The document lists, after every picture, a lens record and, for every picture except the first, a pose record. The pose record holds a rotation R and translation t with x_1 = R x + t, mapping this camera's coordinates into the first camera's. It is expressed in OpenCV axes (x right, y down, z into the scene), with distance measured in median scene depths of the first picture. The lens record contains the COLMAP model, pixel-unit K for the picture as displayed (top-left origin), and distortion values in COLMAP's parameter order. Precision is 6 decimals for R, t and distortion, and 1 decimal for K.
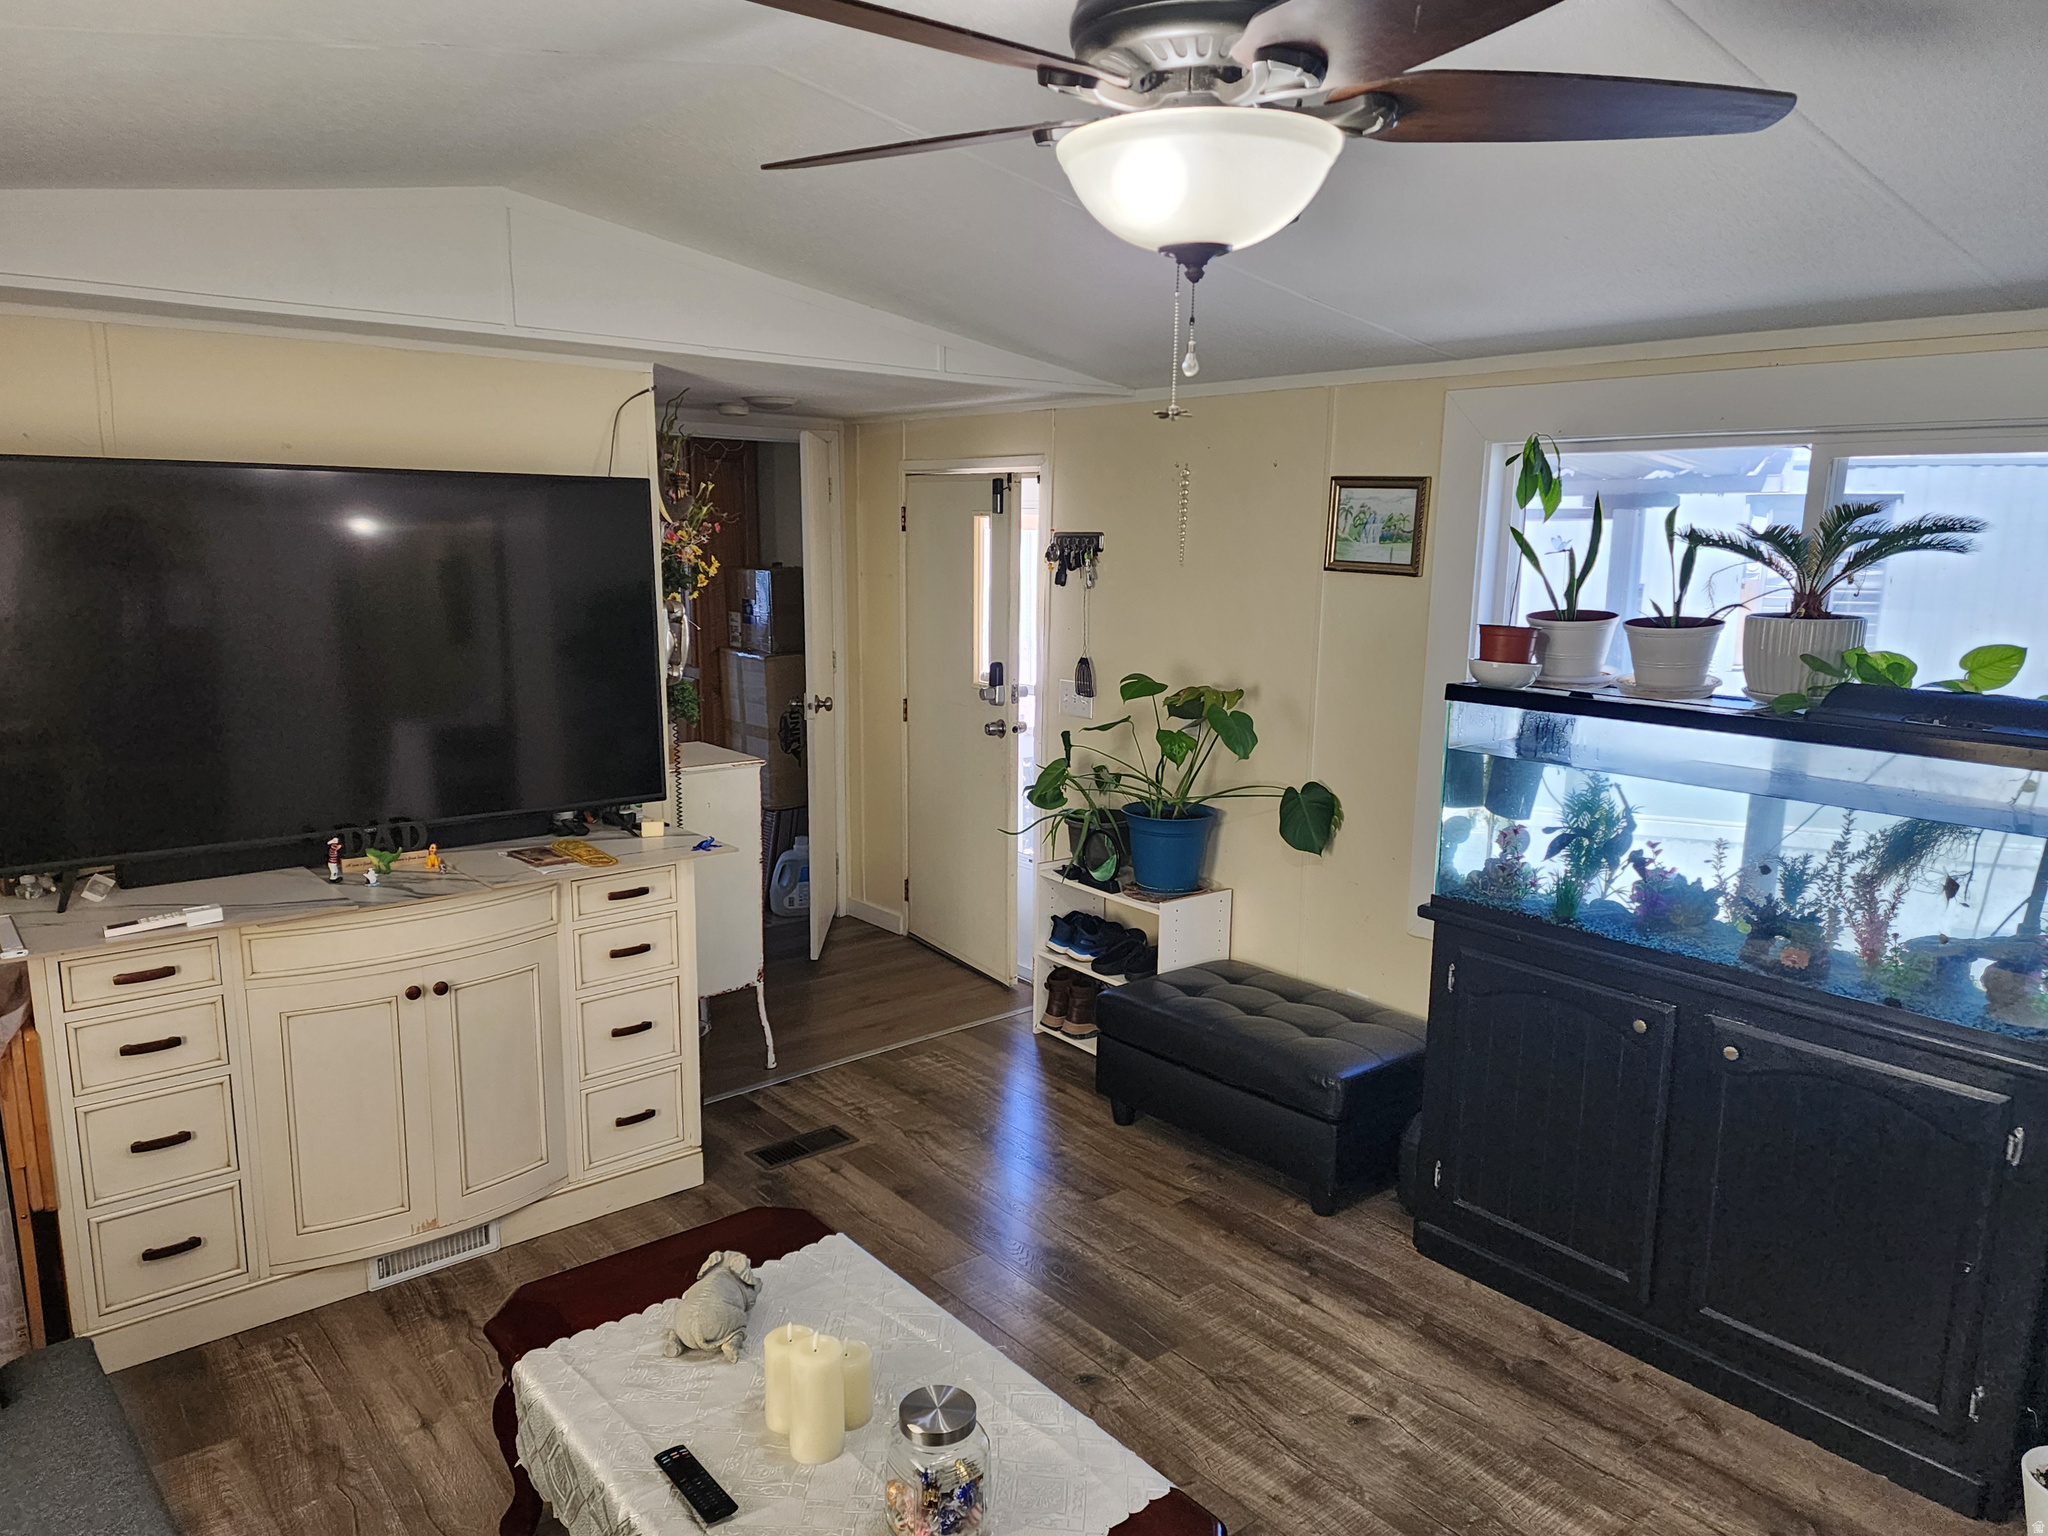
lens RADIAL K [[1397.7, 0, 983.2], [0, 1397.7, 778.6], [0, 0, 1]] dist [0.116443, -0.146003]
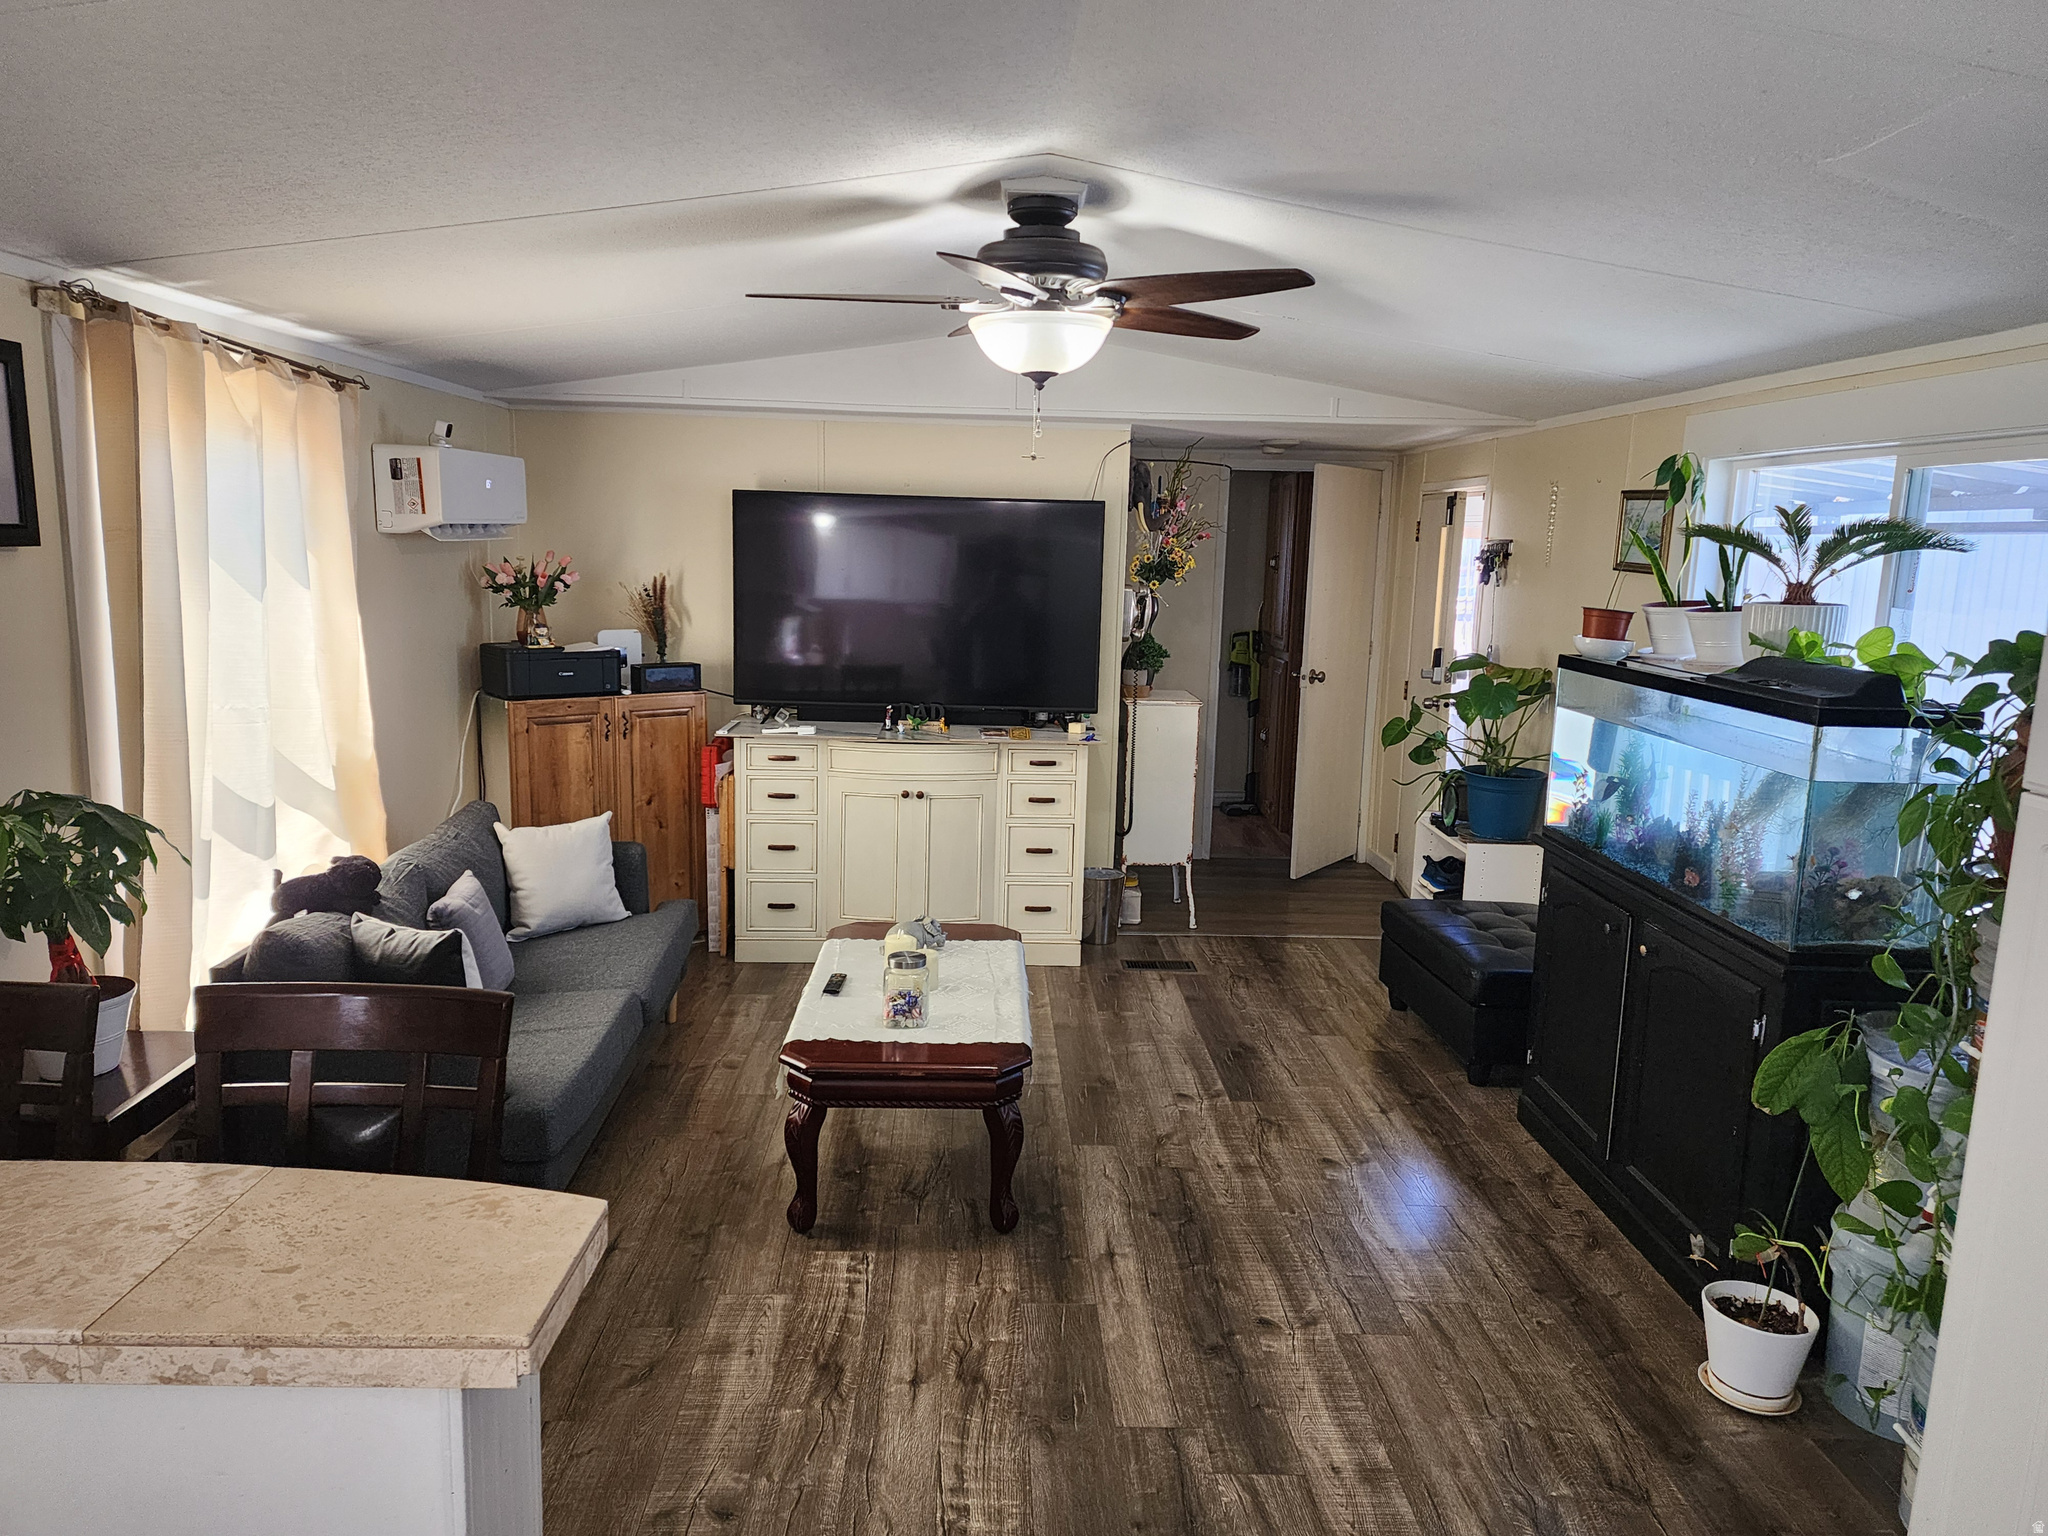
lens RADIAL K [[1397.7, 0, 983.2], [0, 1397.7, 778.6], [0, 0, 1]] dist [0.116443, -0.146003]
pose [[0.777301, 0.115479, -0.618440, 0.659006], [-0.129478, 0.991330, 0.022370, 0.071846], [0.615661, 0.062686, 0.785514, -0.264223]]
